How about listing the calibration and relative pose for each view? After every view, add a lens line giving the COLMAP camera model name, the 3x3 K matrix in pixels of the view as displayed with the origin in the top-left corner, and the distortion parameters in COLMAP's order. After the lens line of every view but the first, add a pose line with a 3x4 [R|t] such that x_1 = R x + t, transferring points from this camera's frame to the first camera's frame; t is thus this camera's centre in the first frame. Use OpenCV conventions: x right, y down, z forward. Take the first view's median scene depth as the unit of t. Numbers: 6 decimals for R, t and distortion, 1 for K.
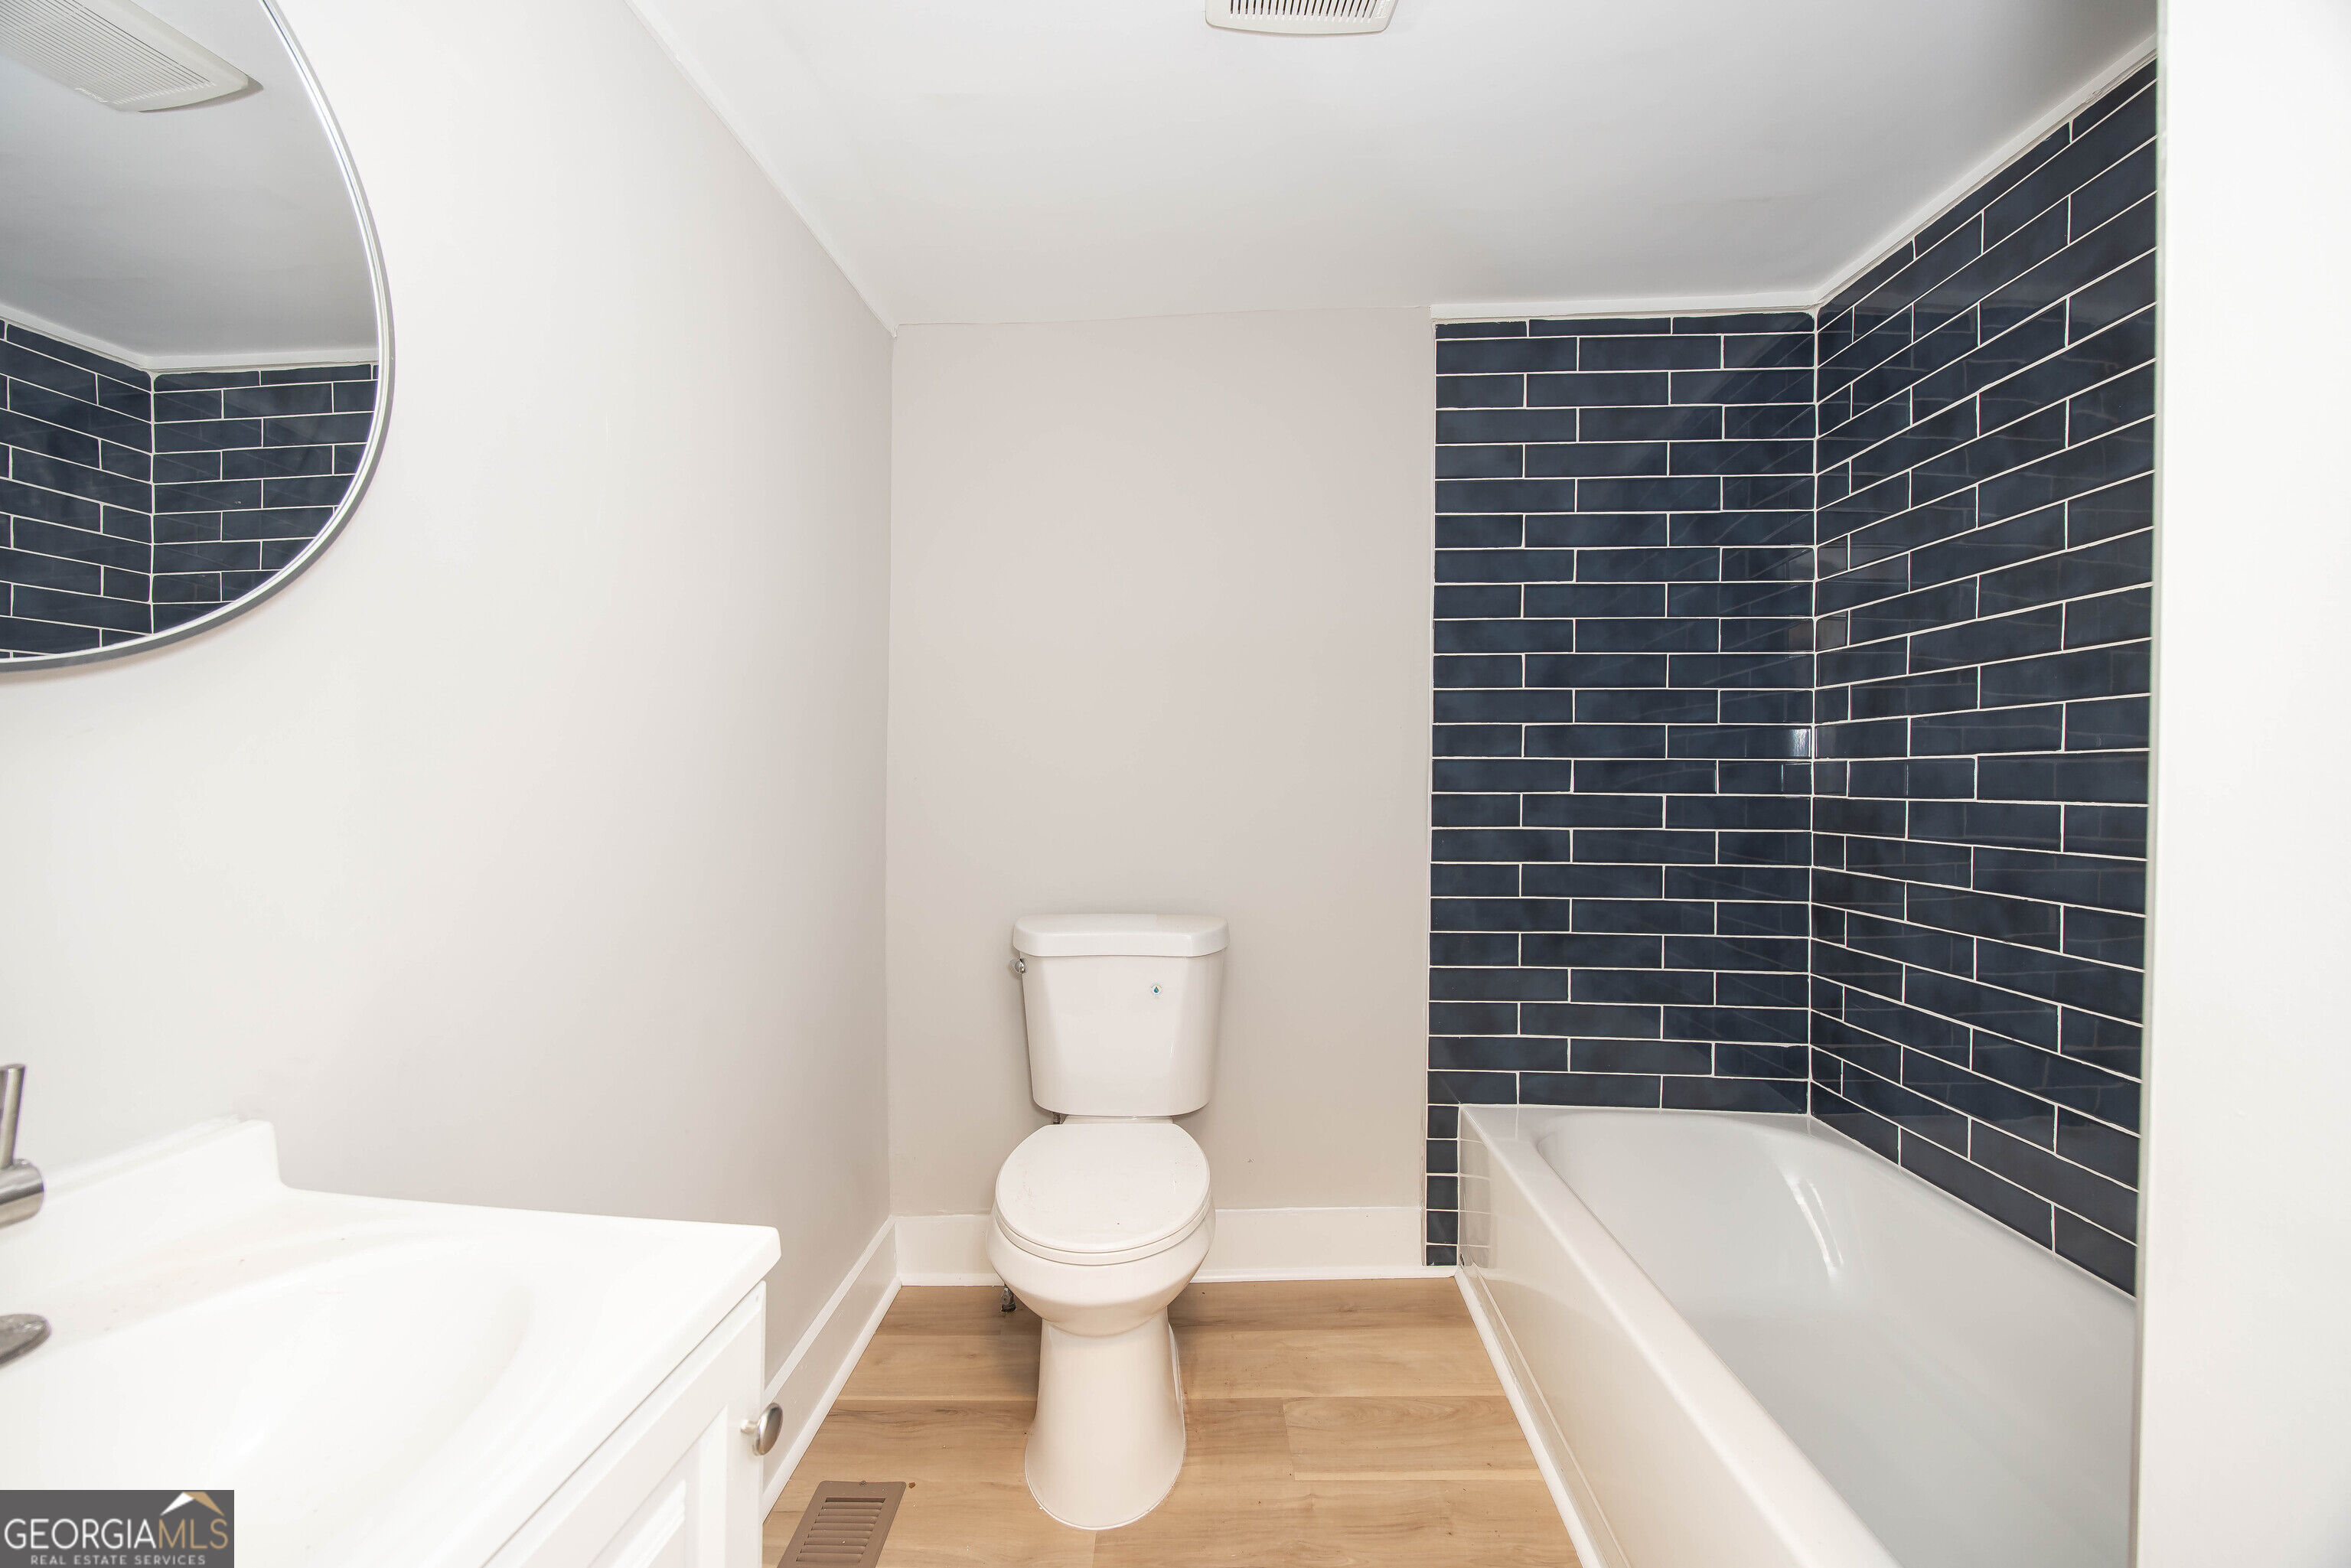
lens RADIAL K [[941.6, 0, 1175.1], [0, 941.6, 780.1], [0, 0, 1]] dist [-0.004716, -0.000523]
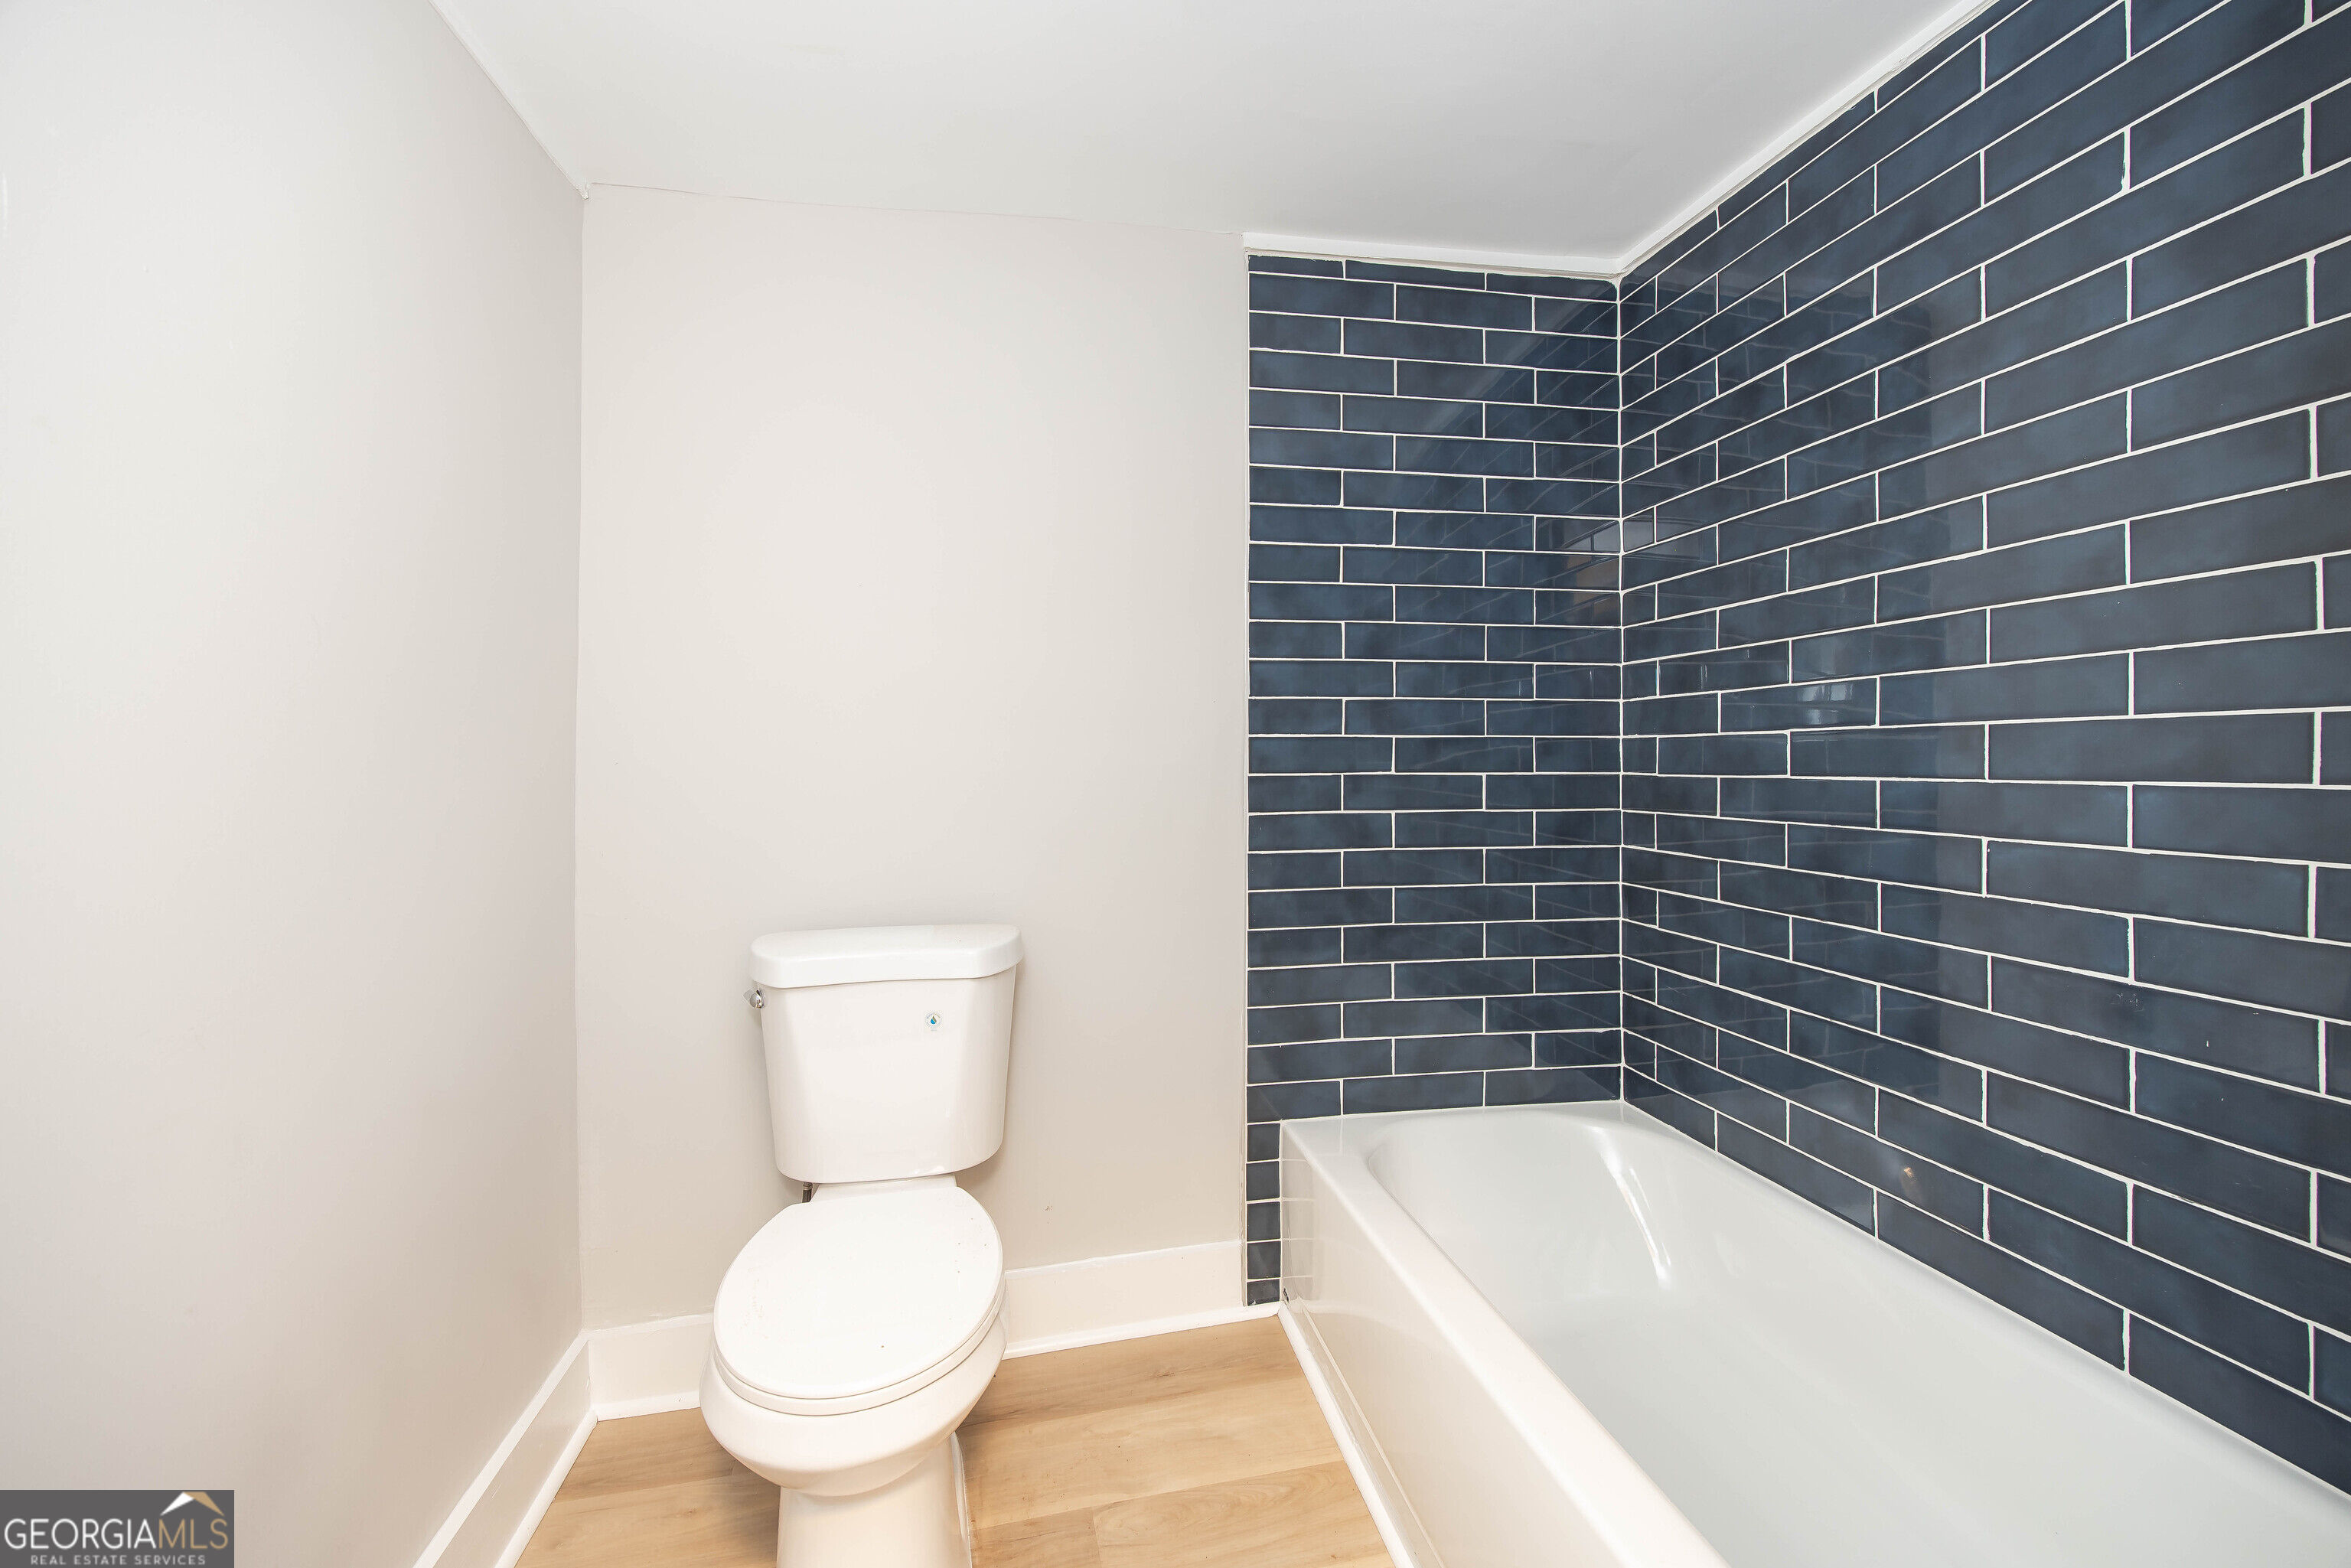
lens RADIAL K [[941.6, 0, 1152.5], [0, 941.6, 748.2], [0, 0, 1]] dist [-0.004716, -0.000523]
pose [[0.979322, -0.005581, 0.202232, 0.002267], [0.008212, 0.999892, -0.012173, -0.001425], [-0.202143, 0.013582, 0.979262, 0.150149]]
